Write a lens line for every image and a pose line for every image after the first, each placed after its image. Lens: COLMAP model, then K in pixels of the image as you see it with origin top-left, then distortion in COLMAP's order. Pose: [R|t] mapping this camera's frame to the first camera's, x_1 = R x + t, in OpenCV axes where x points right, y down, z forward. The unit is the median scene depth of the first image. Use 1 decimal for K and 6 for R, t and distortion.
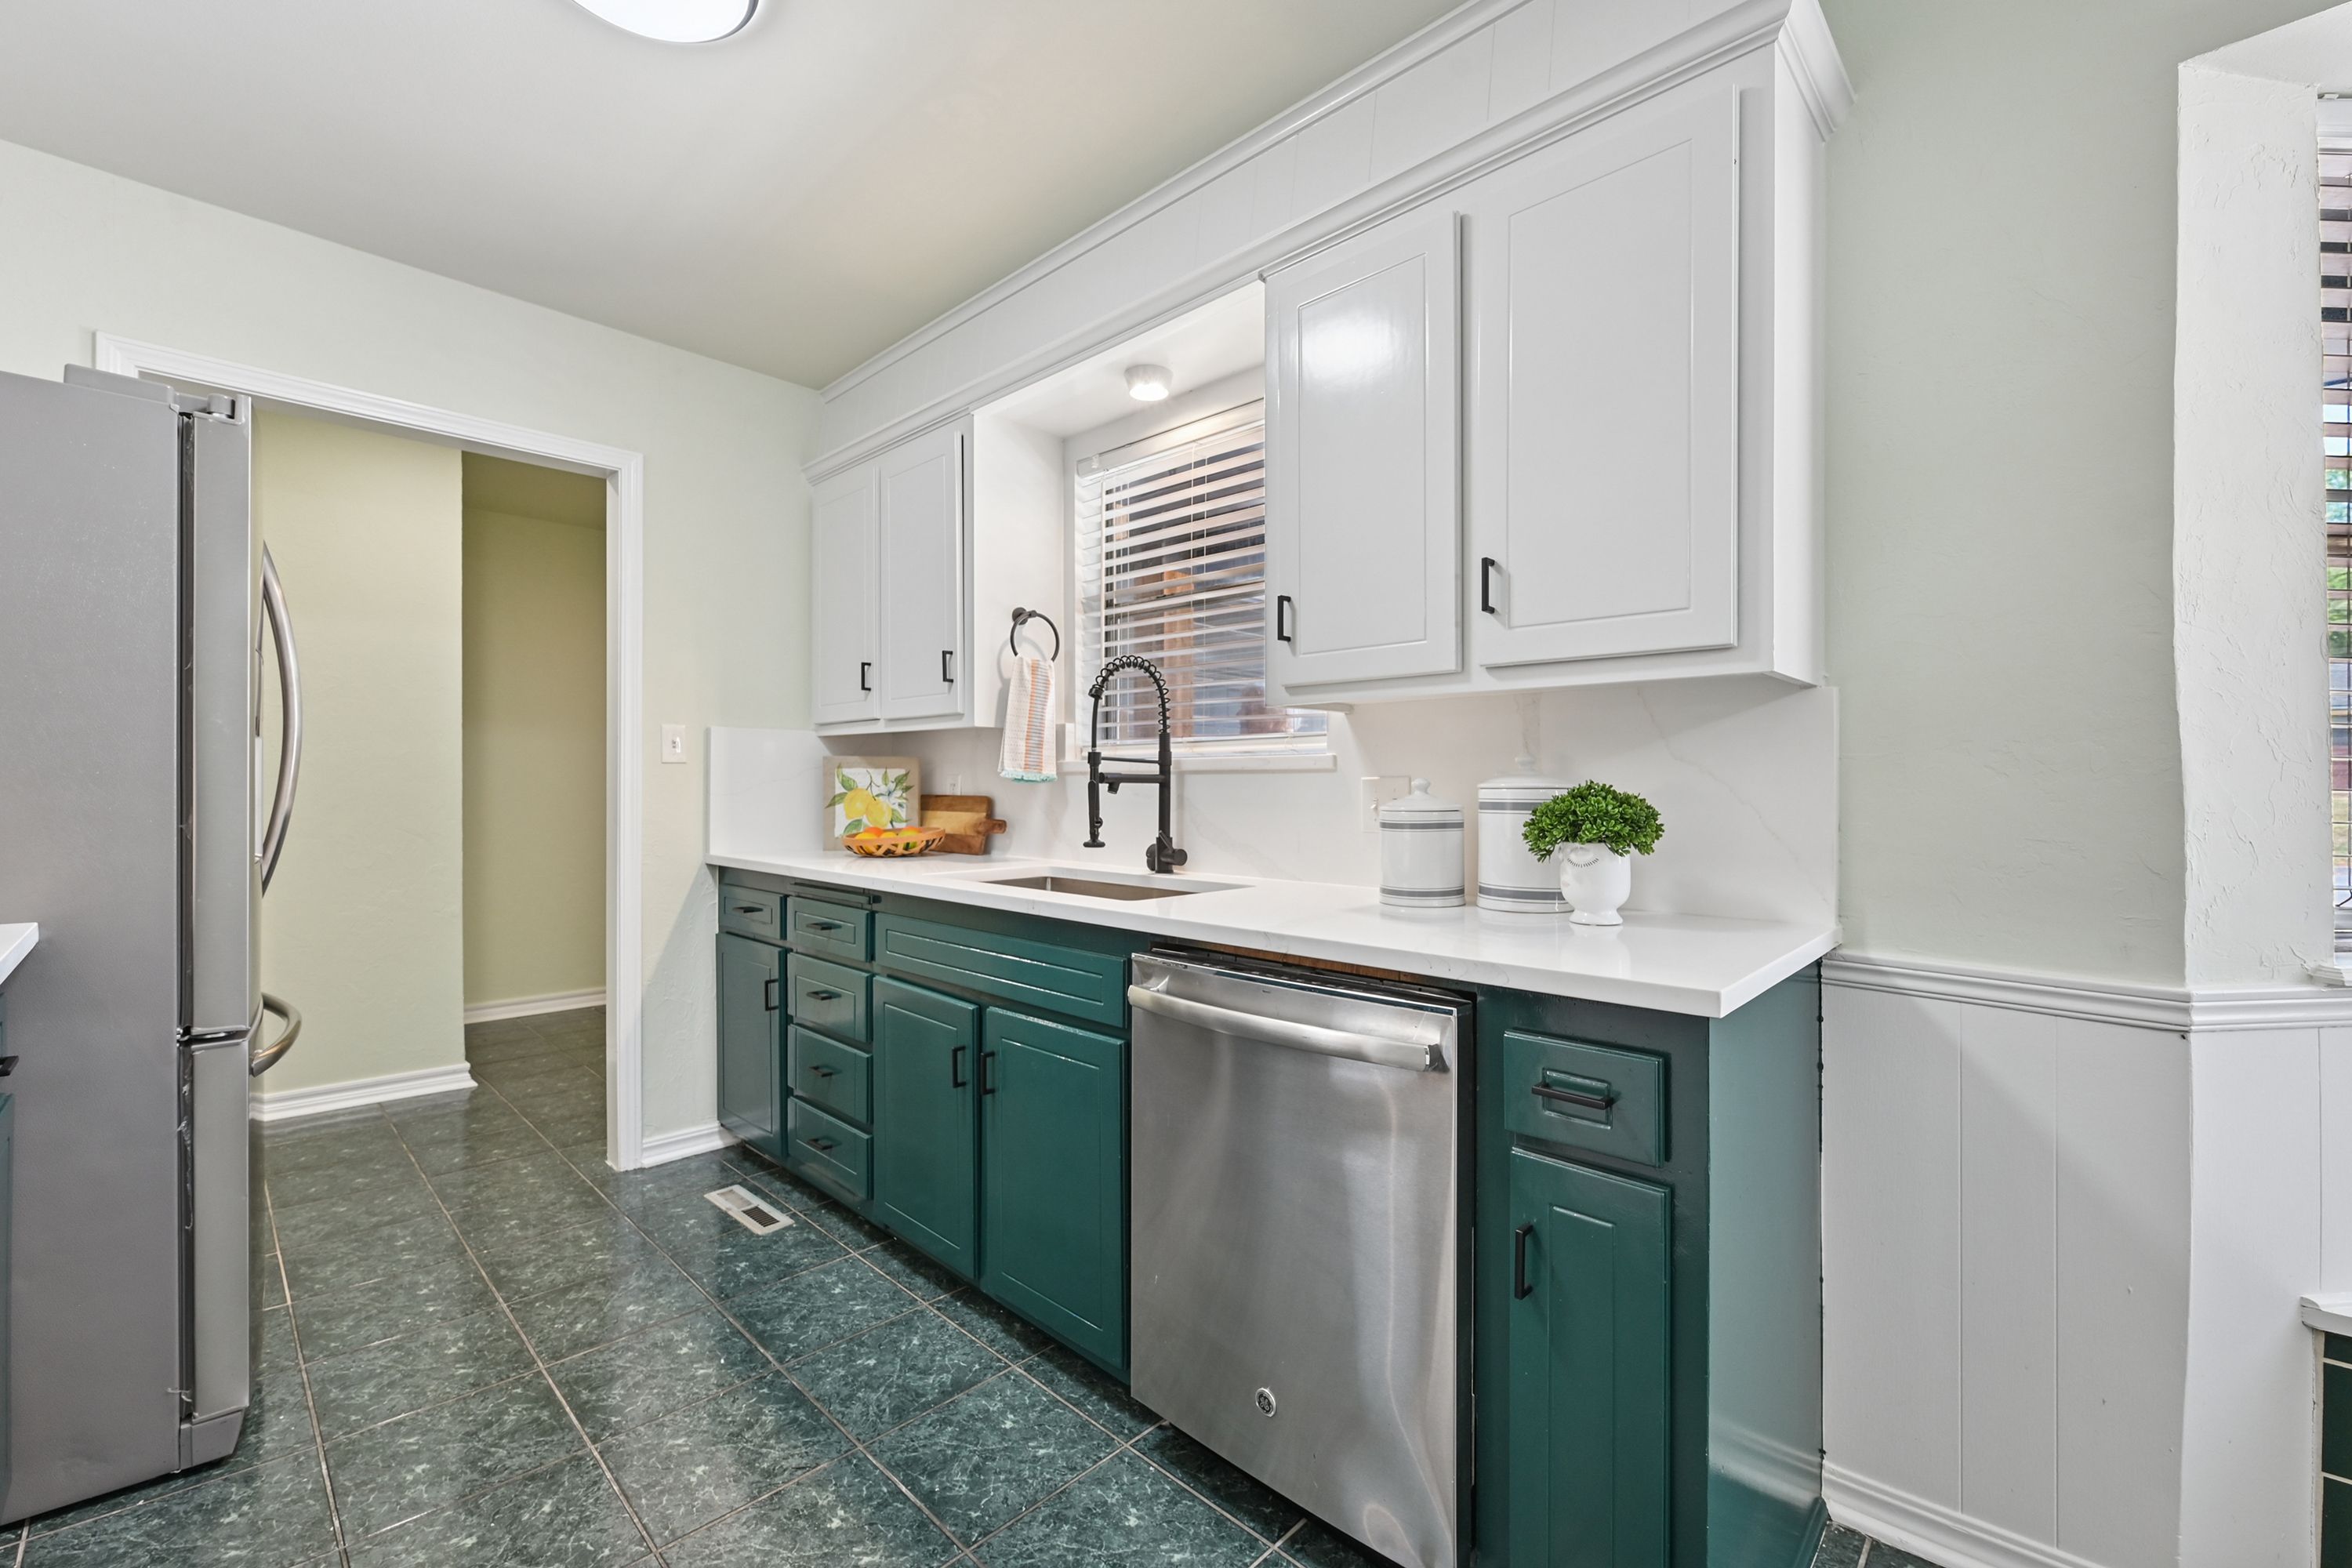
lens RADIAL K [[947.0, 0, 1176.0], [0, 947.0, 784.0], [0, 0, 1]] dist [-0.014777, -0.000405]
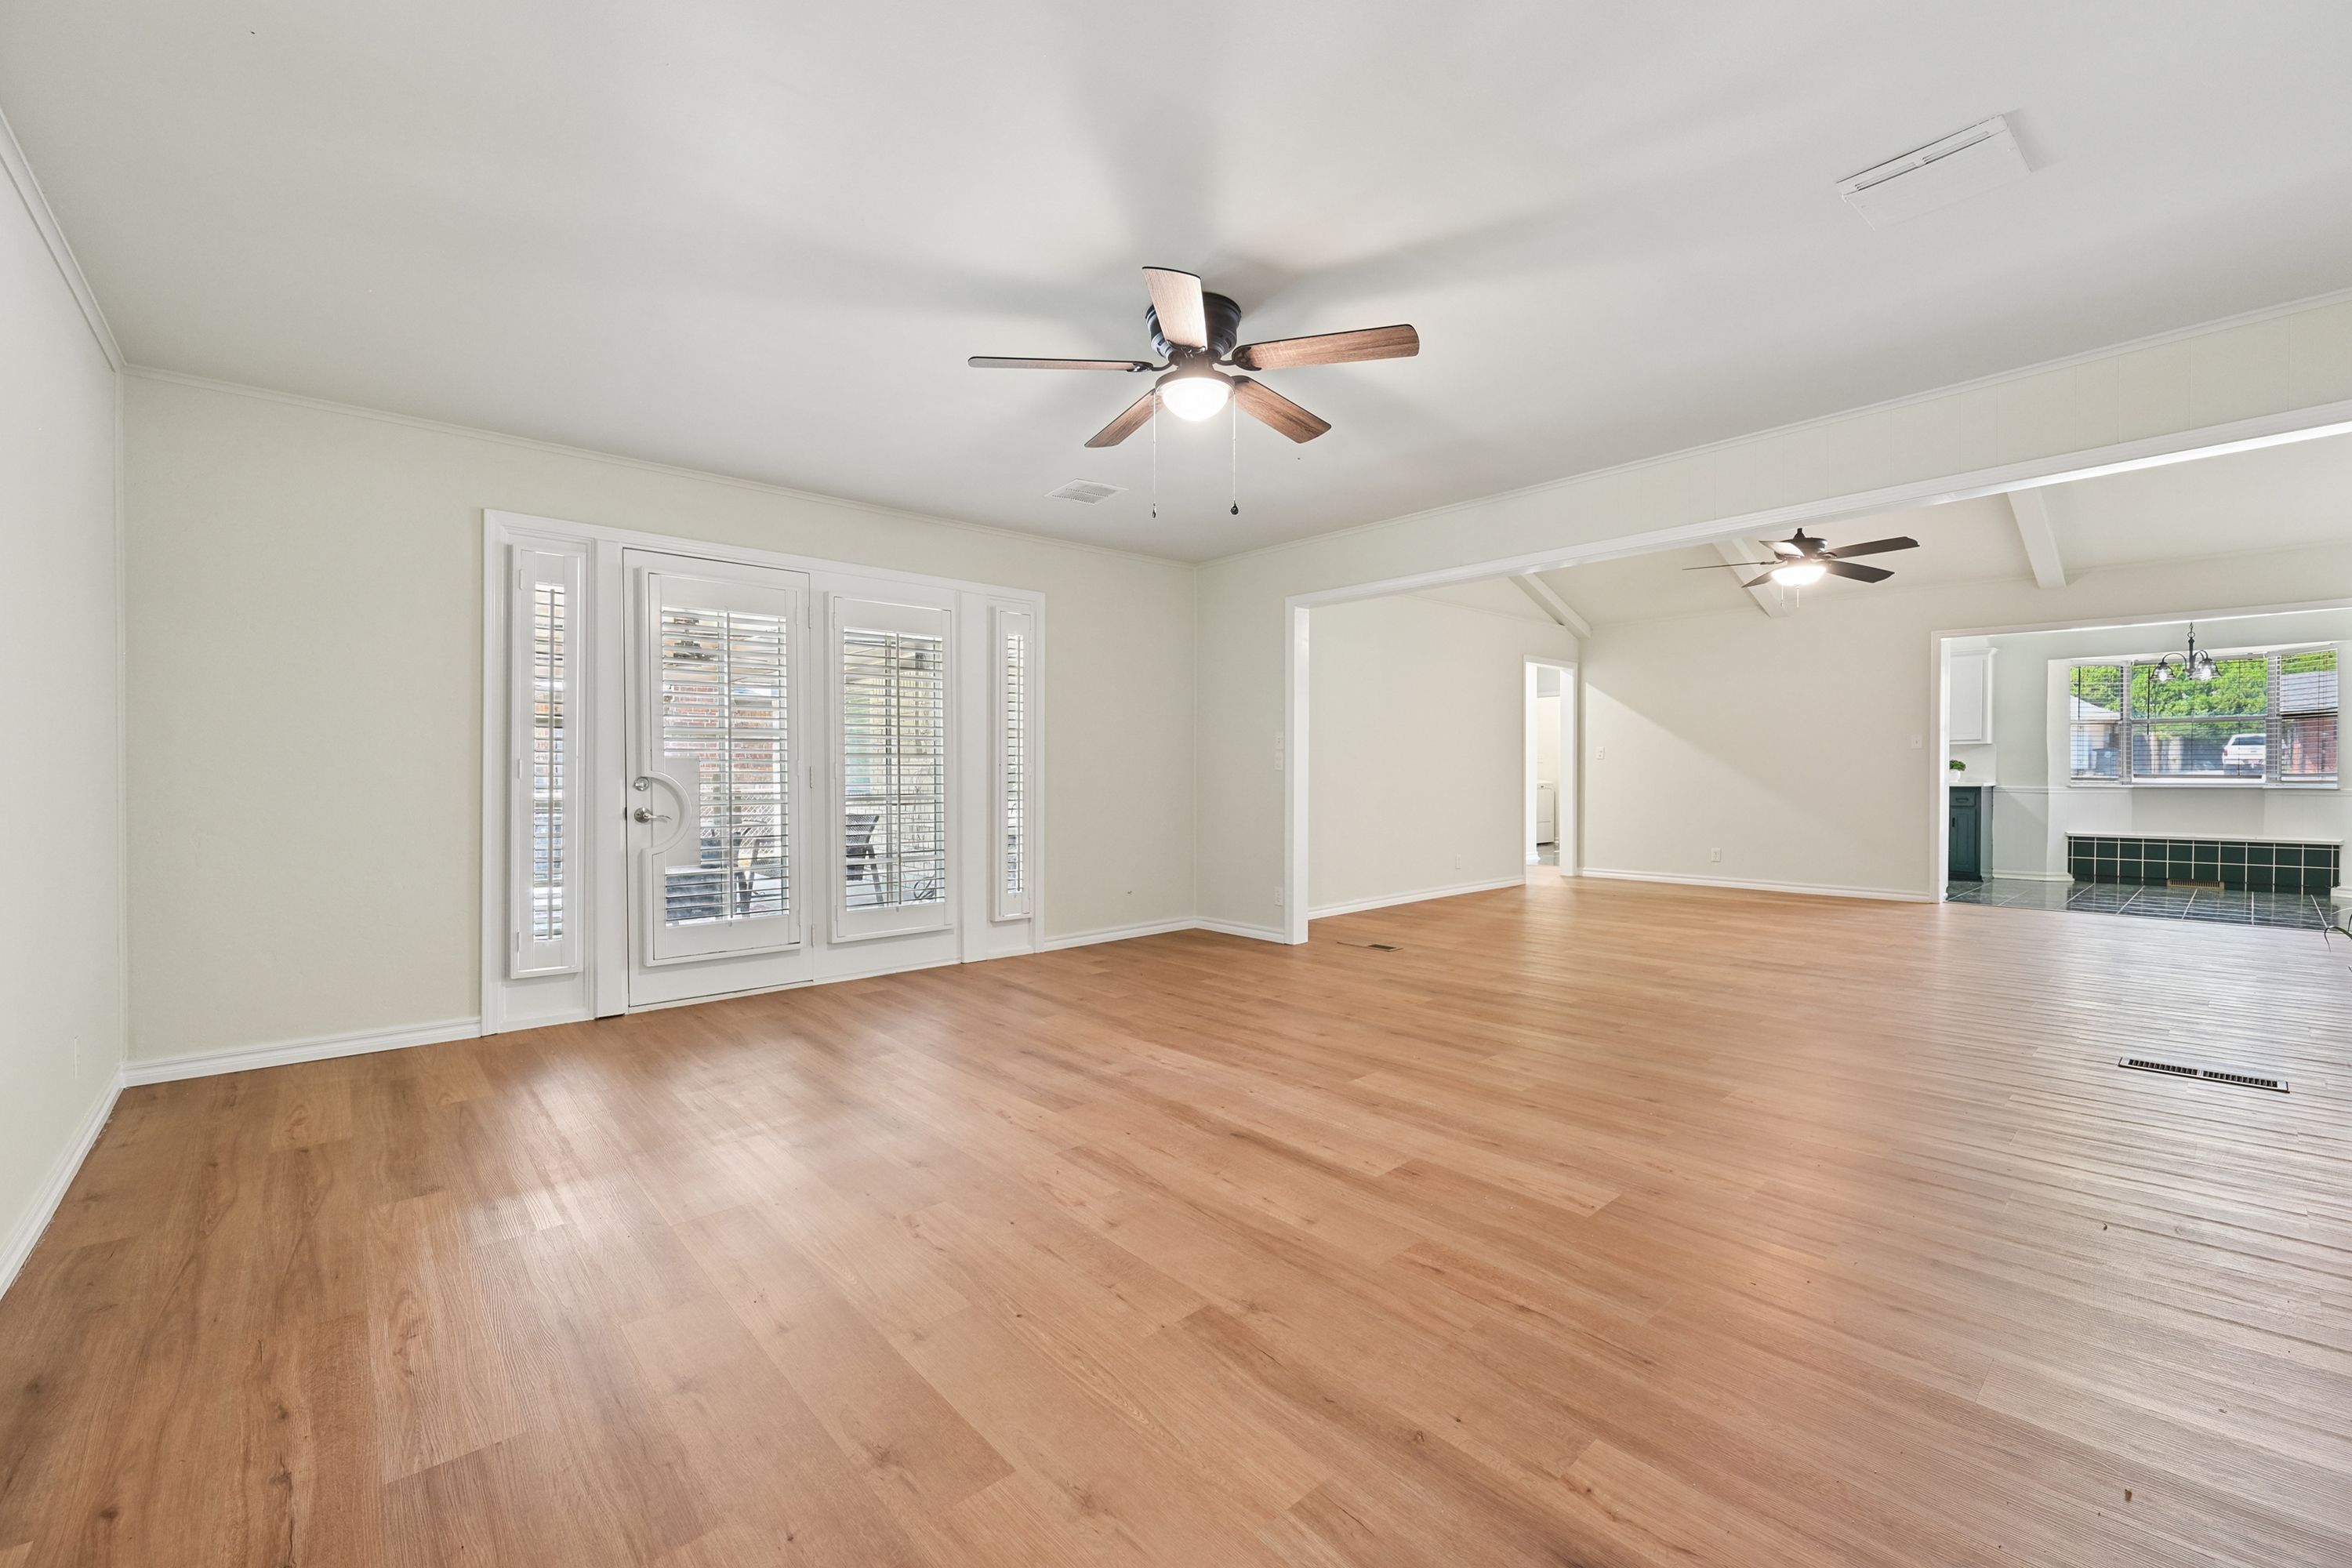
lens RADIAL K [[945.7, 0, 1165.4], [0, 945.7, 787.7], [0, 0, 1]] dist [-0.021244, 0.005937]
pose [[0.995647, -0.006323, -0.092992, -2.829314], [0.007476, 0.999899, 0.012056, 0.048530], [0.092907, -0.012698, 0.995594, -3.816807]]
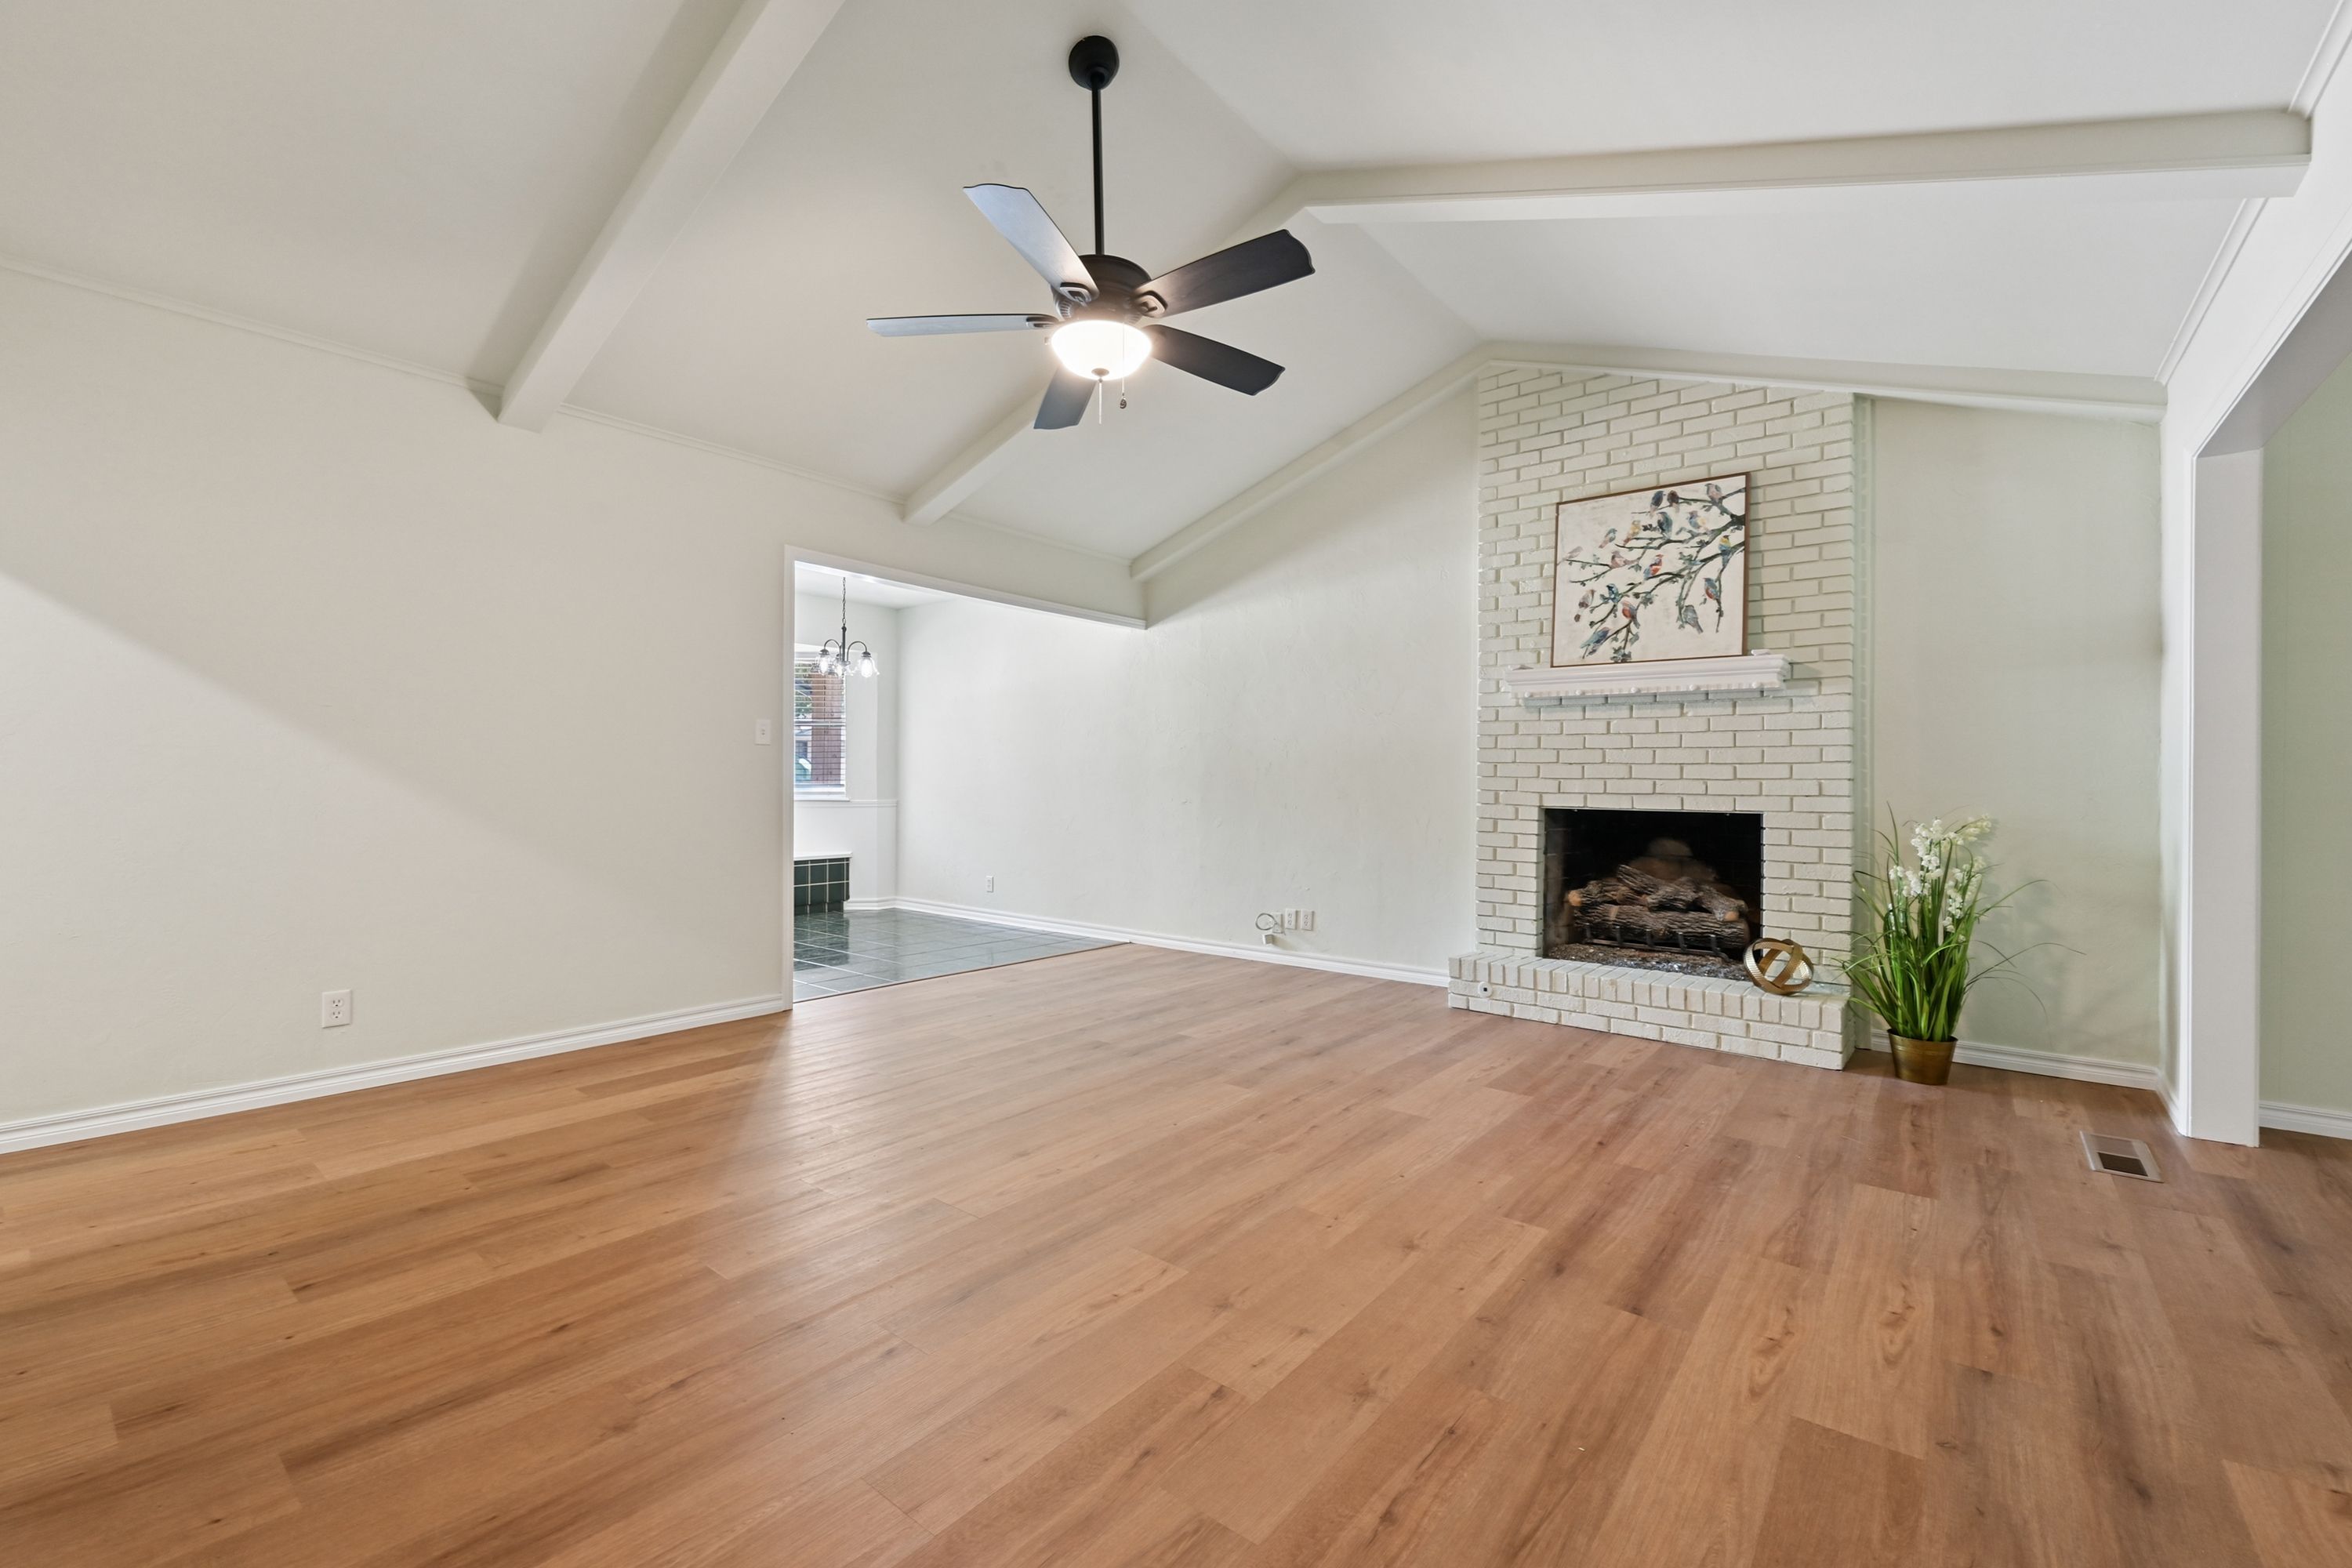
lens RADIAL K [[982.2, 0, 1147.9], [0, 982.2, 779.5], [0, 0, 1]] dist [-0.013104, 0.000343]
pose [[-0.061756, -0.005072, 0.998078, -2.538625], [-0.000637, 0.999987, 0.005042, 0.022578], [-0.998091, -0.000324, -0.061758, -0.846566]]
